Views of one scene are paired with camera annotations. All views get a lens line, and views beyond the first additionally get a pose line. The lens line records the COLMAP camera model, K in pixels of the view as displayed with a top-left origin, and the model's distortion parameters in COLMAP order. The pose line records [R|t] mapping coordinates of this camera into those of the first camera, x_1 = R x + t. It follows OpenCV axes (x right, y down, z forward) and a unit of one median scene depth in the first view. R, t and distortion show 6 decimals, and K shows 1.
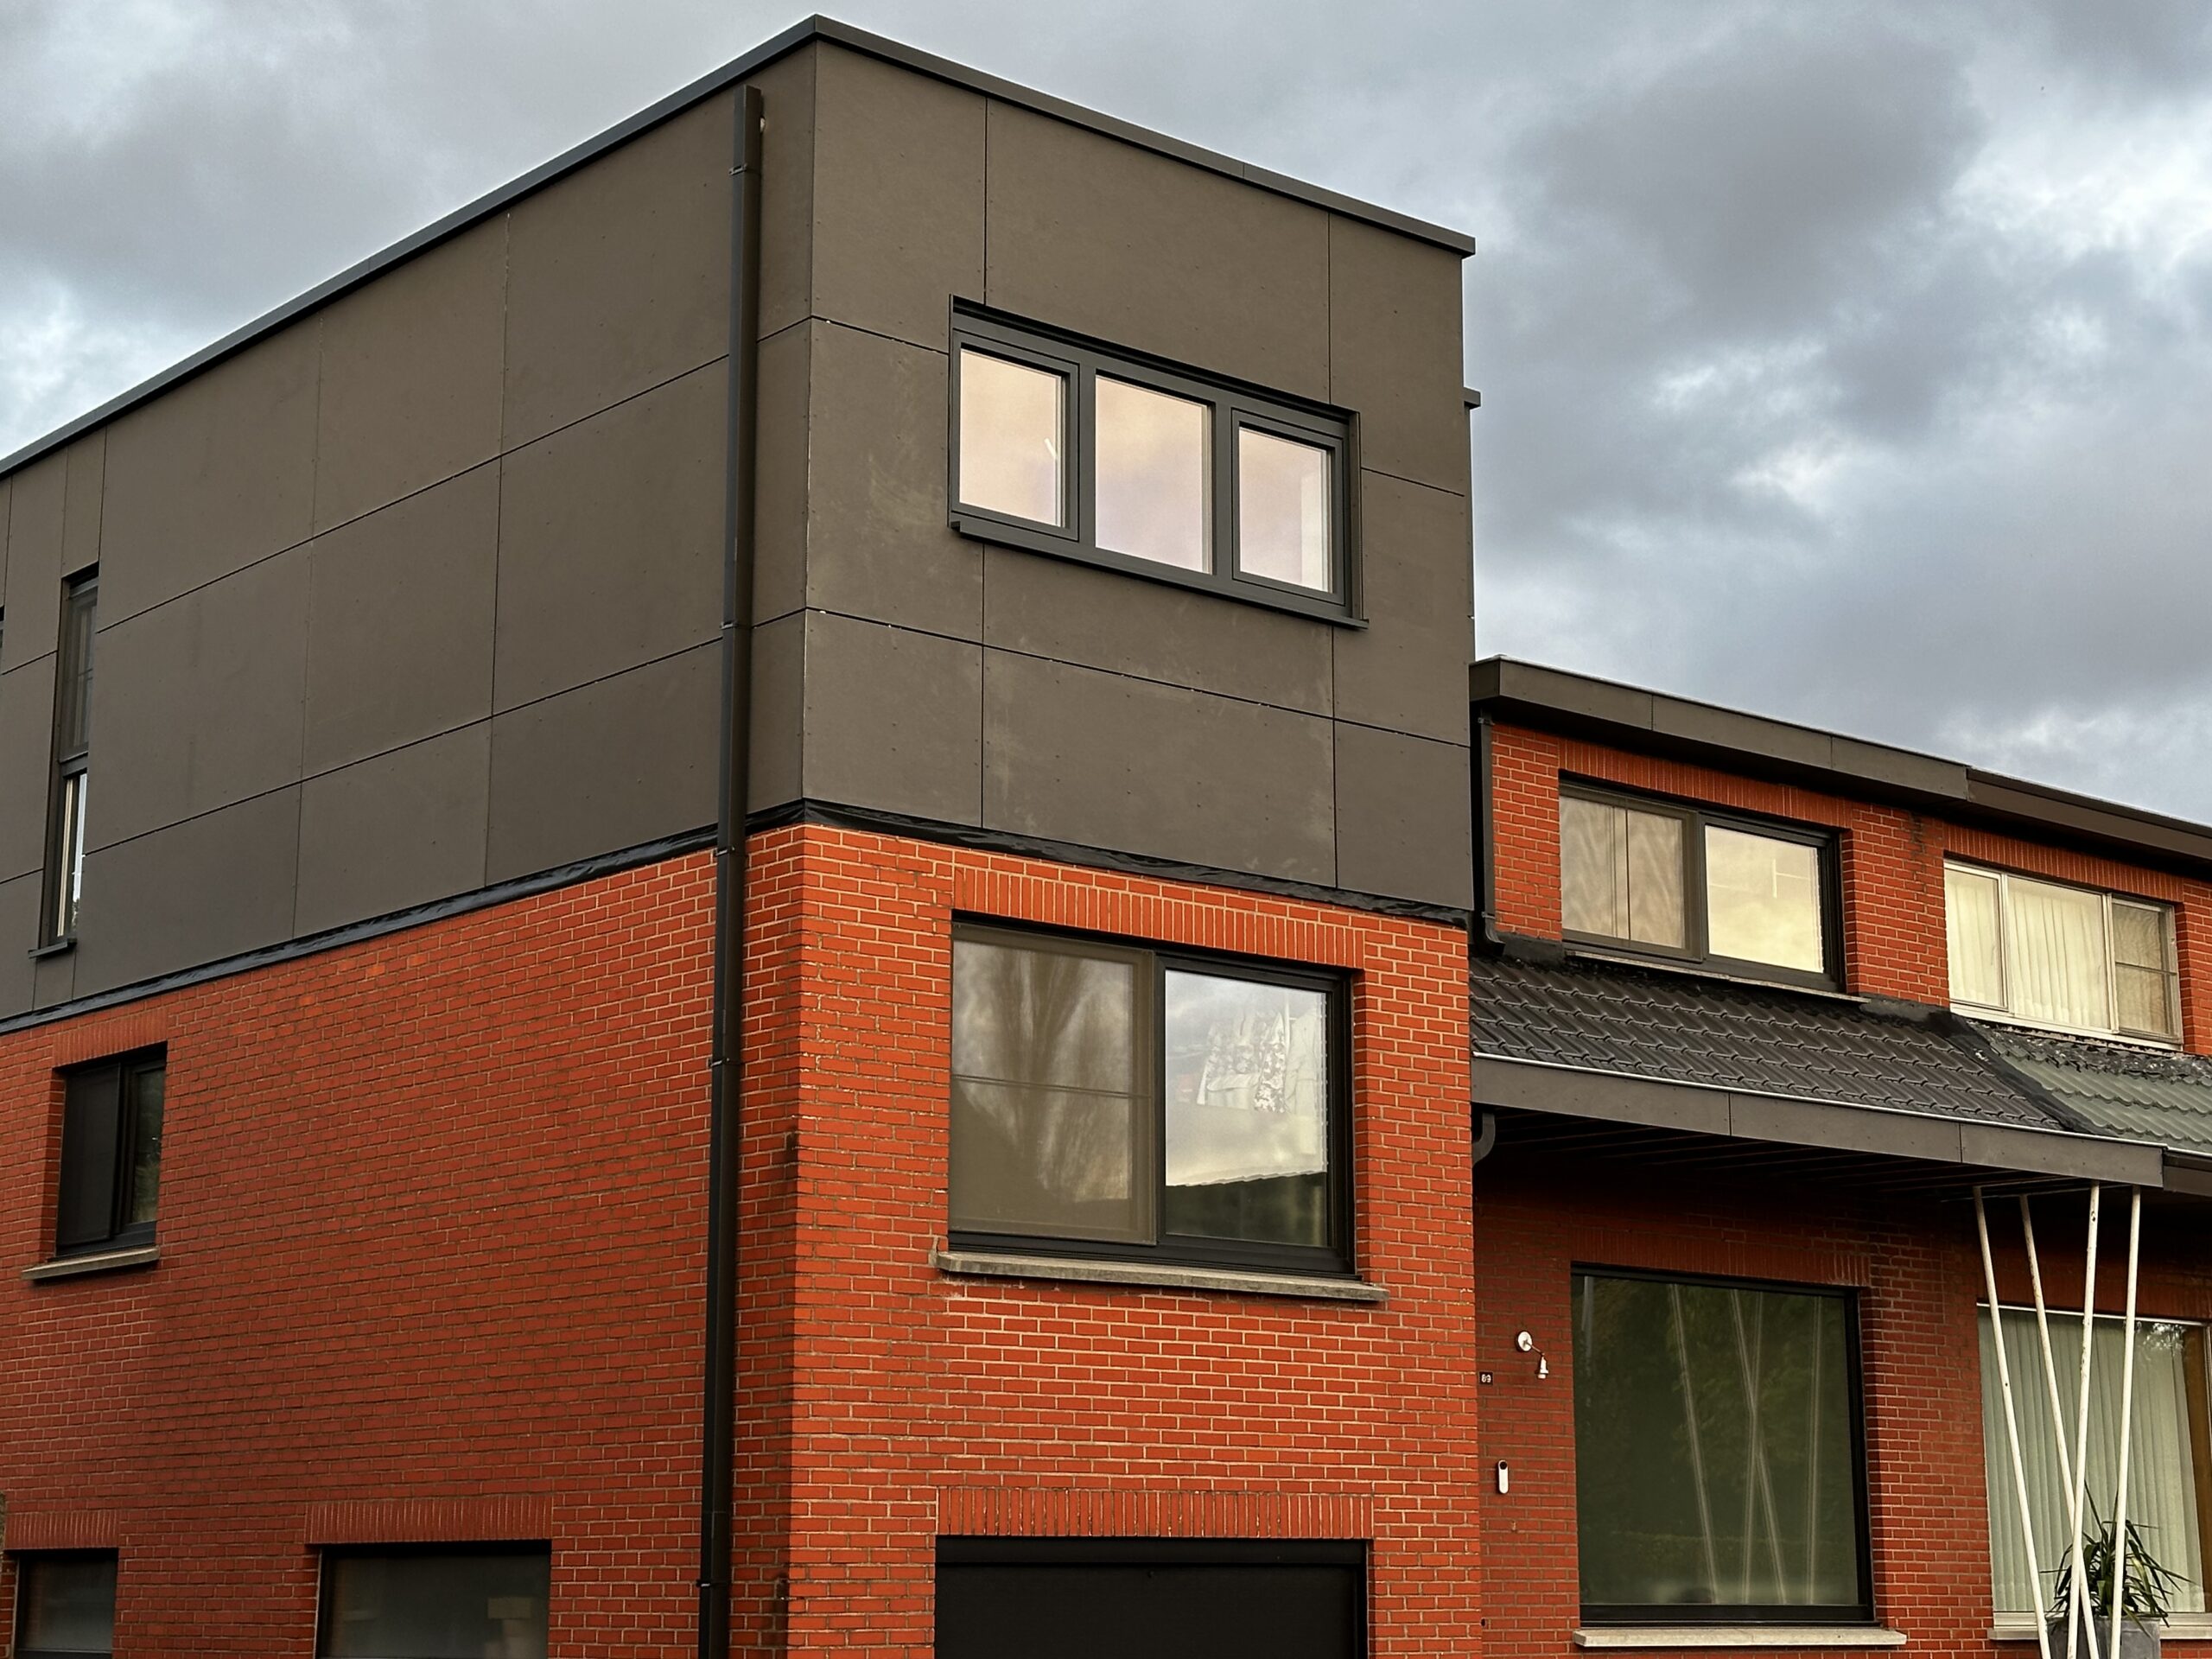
lens RADIAL K [[3634.0, 0, 1120.3], [0, 3634.0, 823.5], [0, 0, 1]] dist [0.142088, -0.039328]
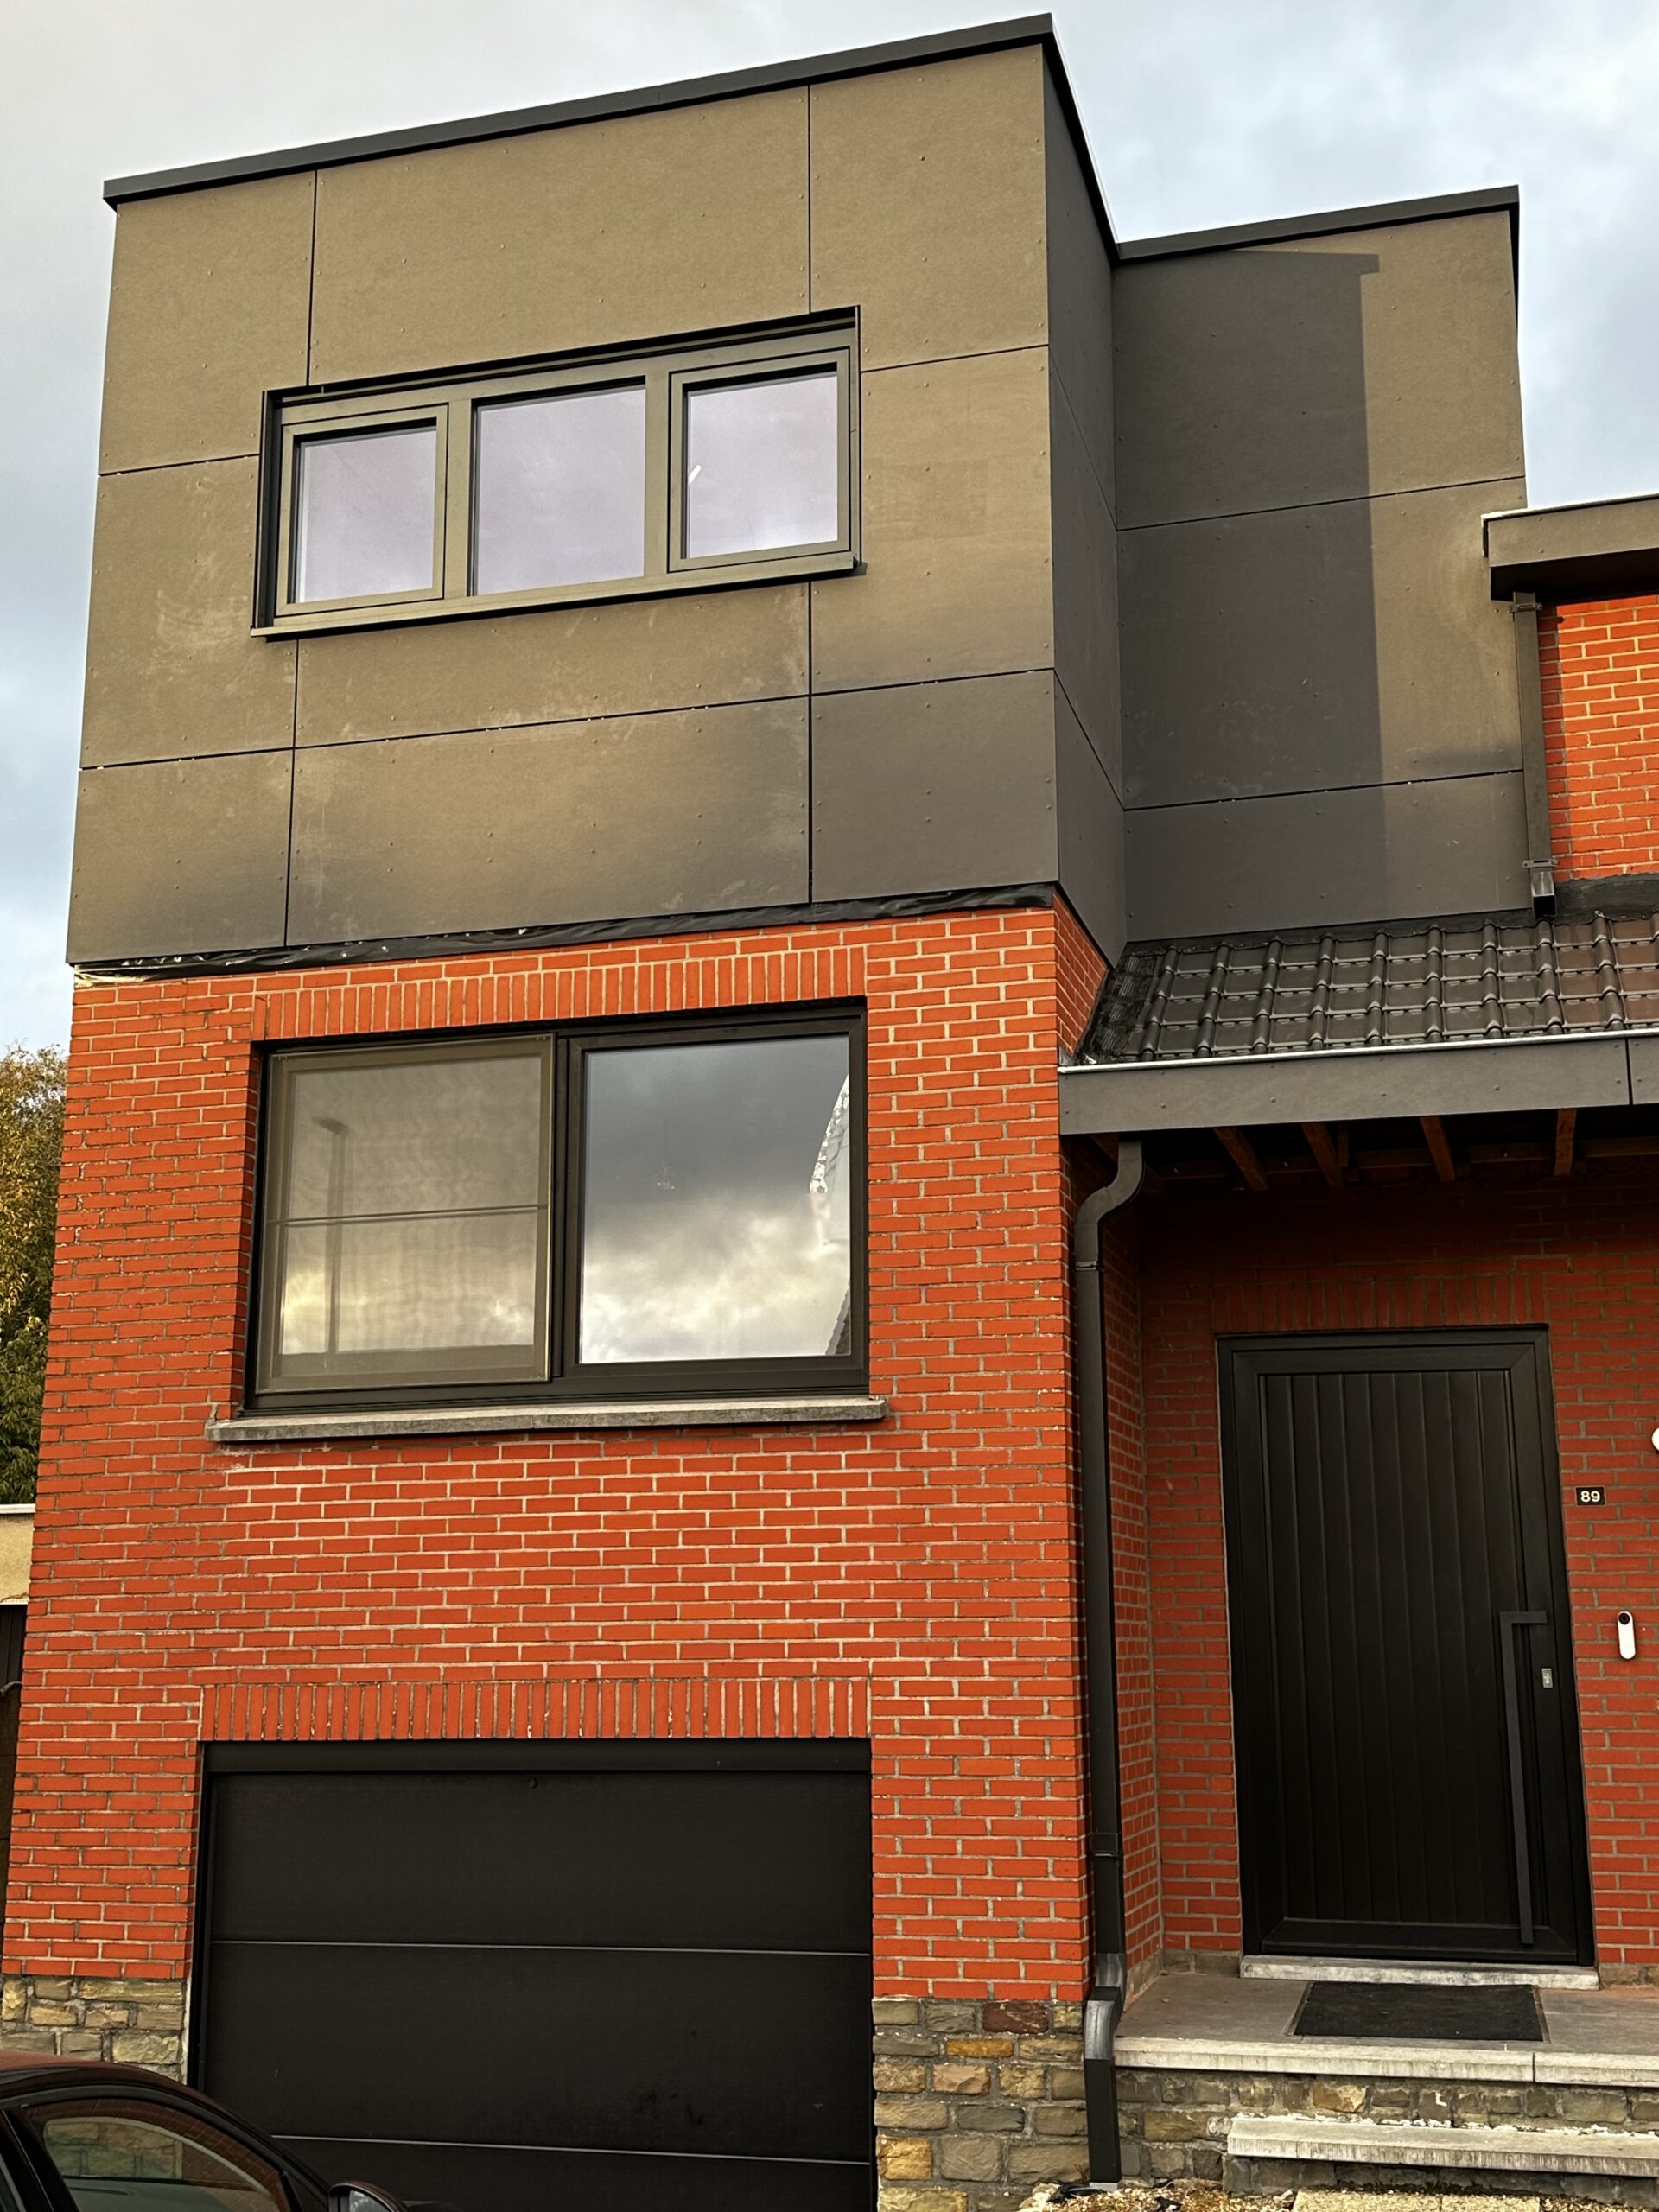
lens RADIAL K [[2474.7, 0, 829.5], [0, 2474.7, 1106.0], [0, 0, 1]] dist [0.191836, -0.403785]
pose [[0.556226, -0.184094, -0.810384, 0.520189], [0.172432, 0.979499, -0.104159, 0.125072], [0.812945, -0.081800, 0.576567, 0.732607]]
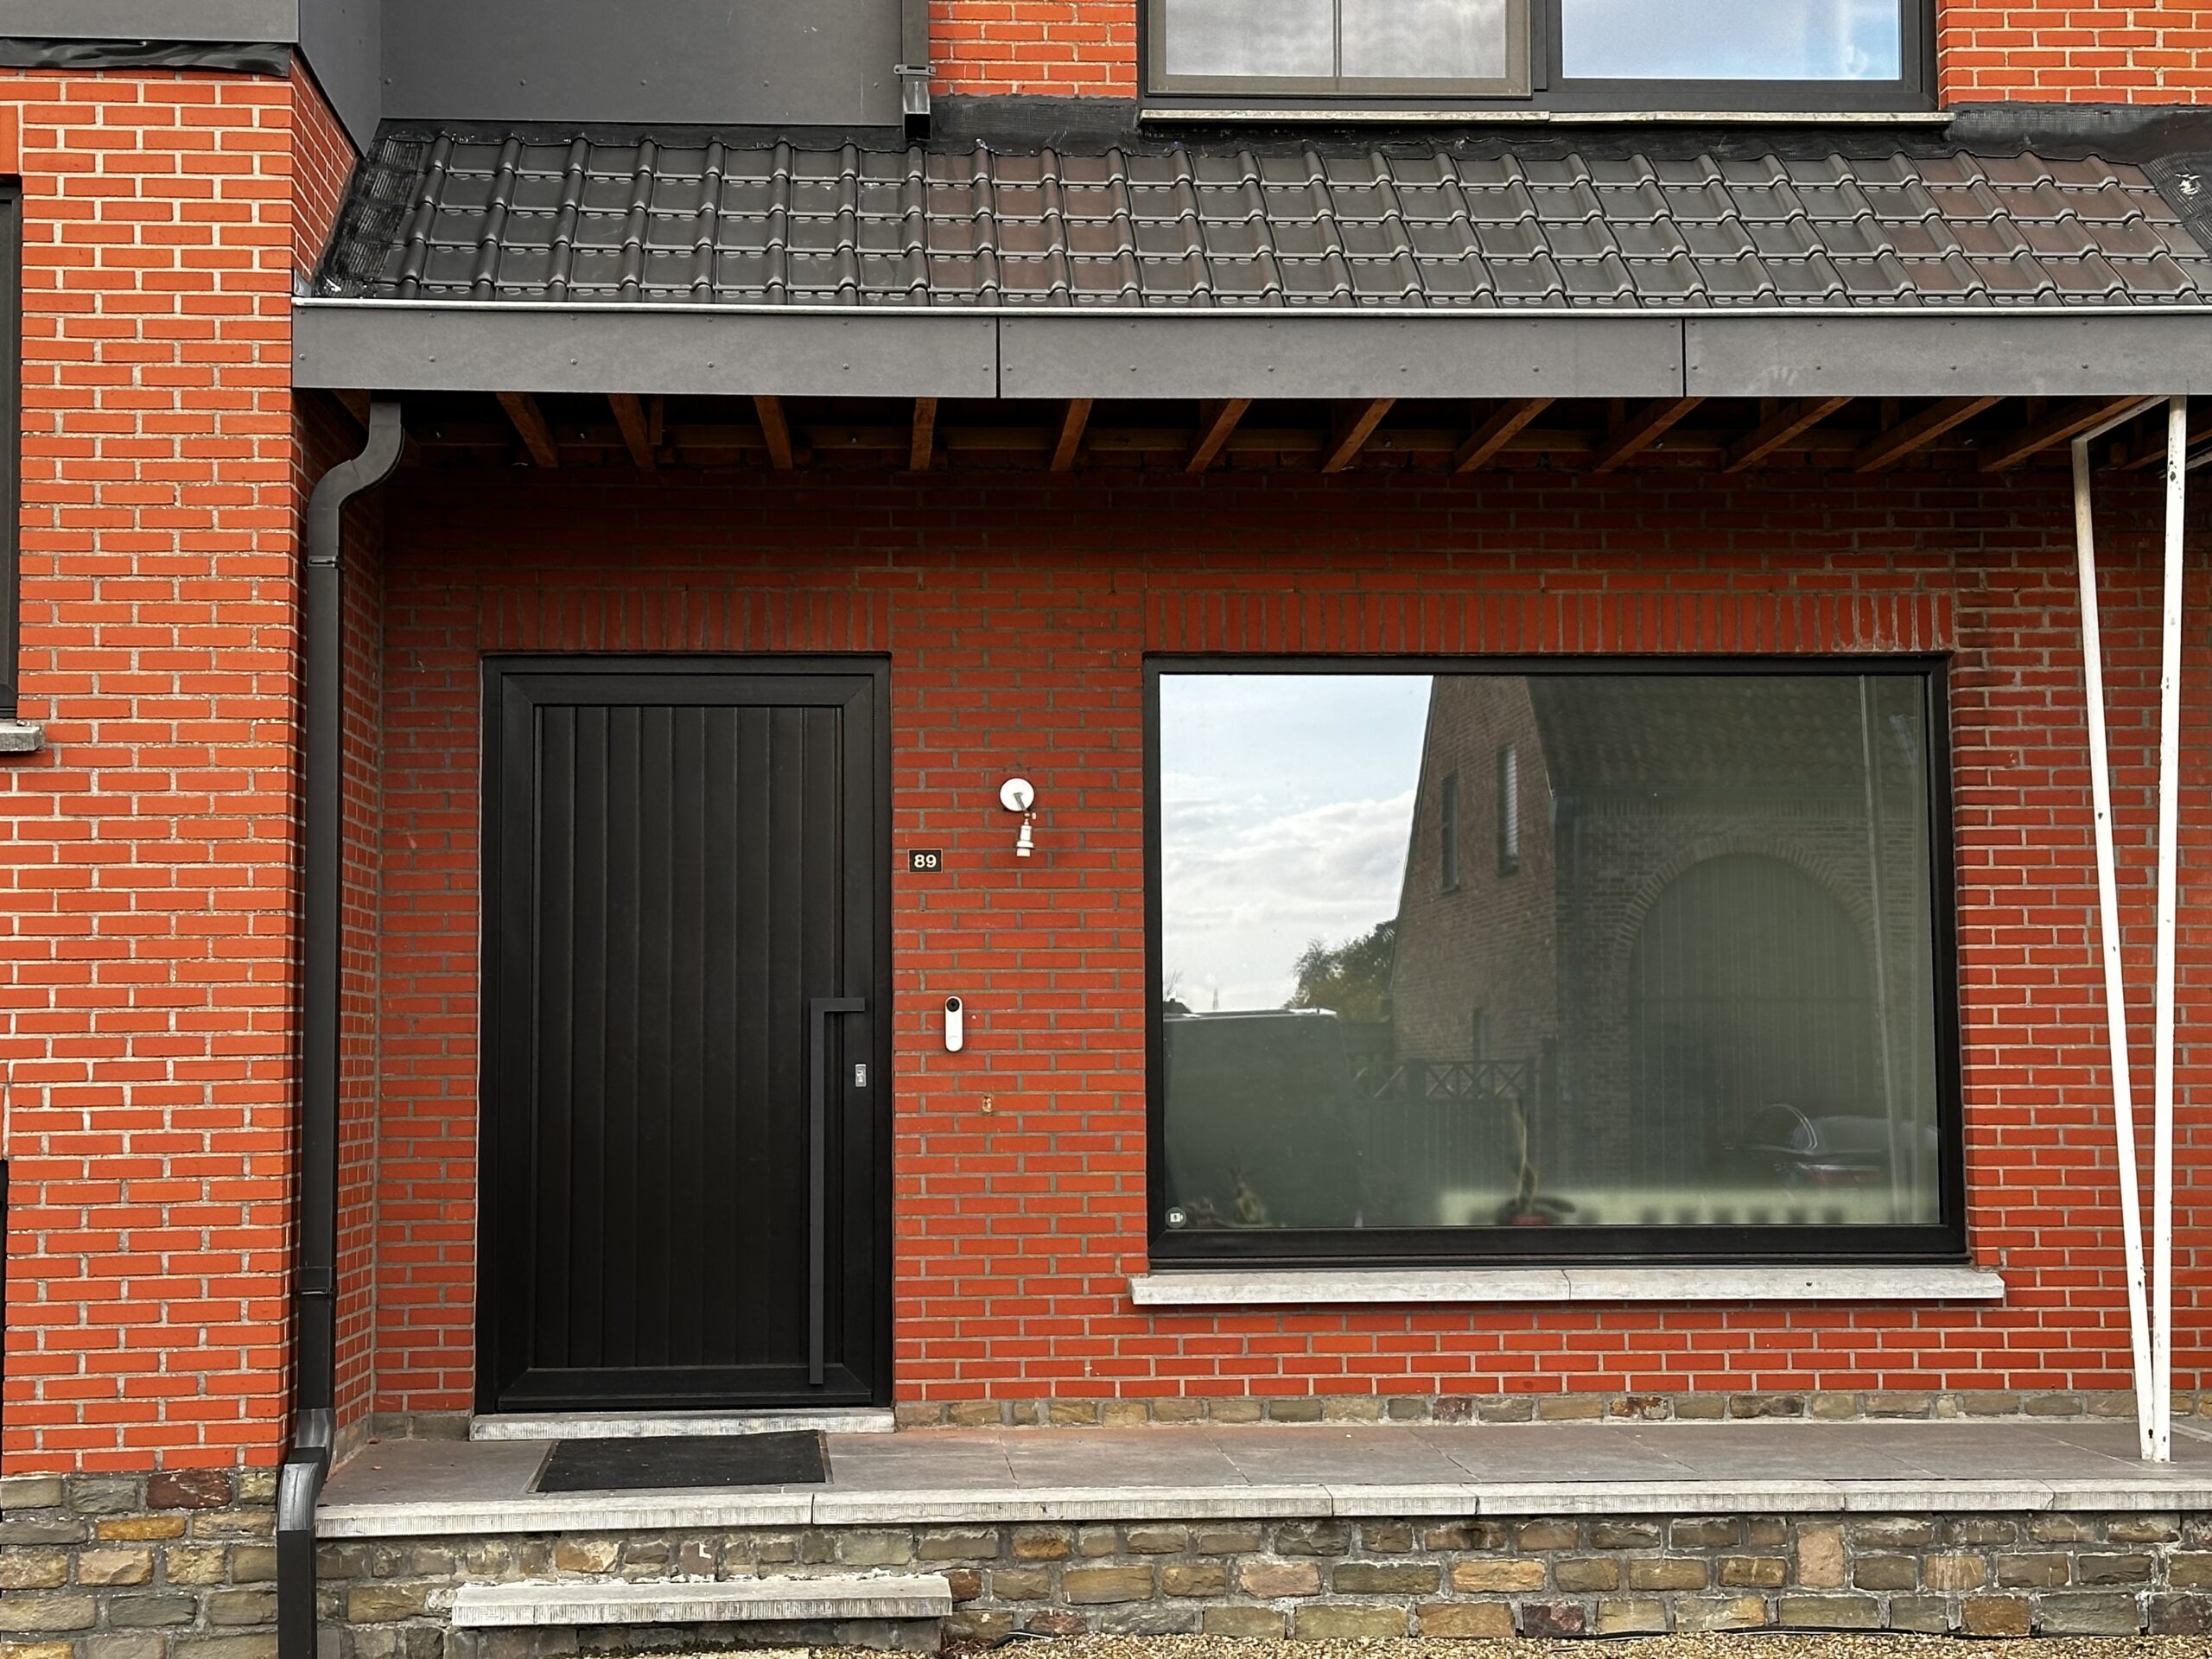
lens RADIAL K [[3634.0, 0, 1120.3], [0, 3634.0, 823.5], [0, 0, 1]] dist [0.142088, -0.039328]
pose [[0.800364, -0.050486, -0.597385, 0.578427], [0.130144, 0.987317, 0.090924, 0.117308], [0.585218, -0.150518, 0.796784, 0.669302]]
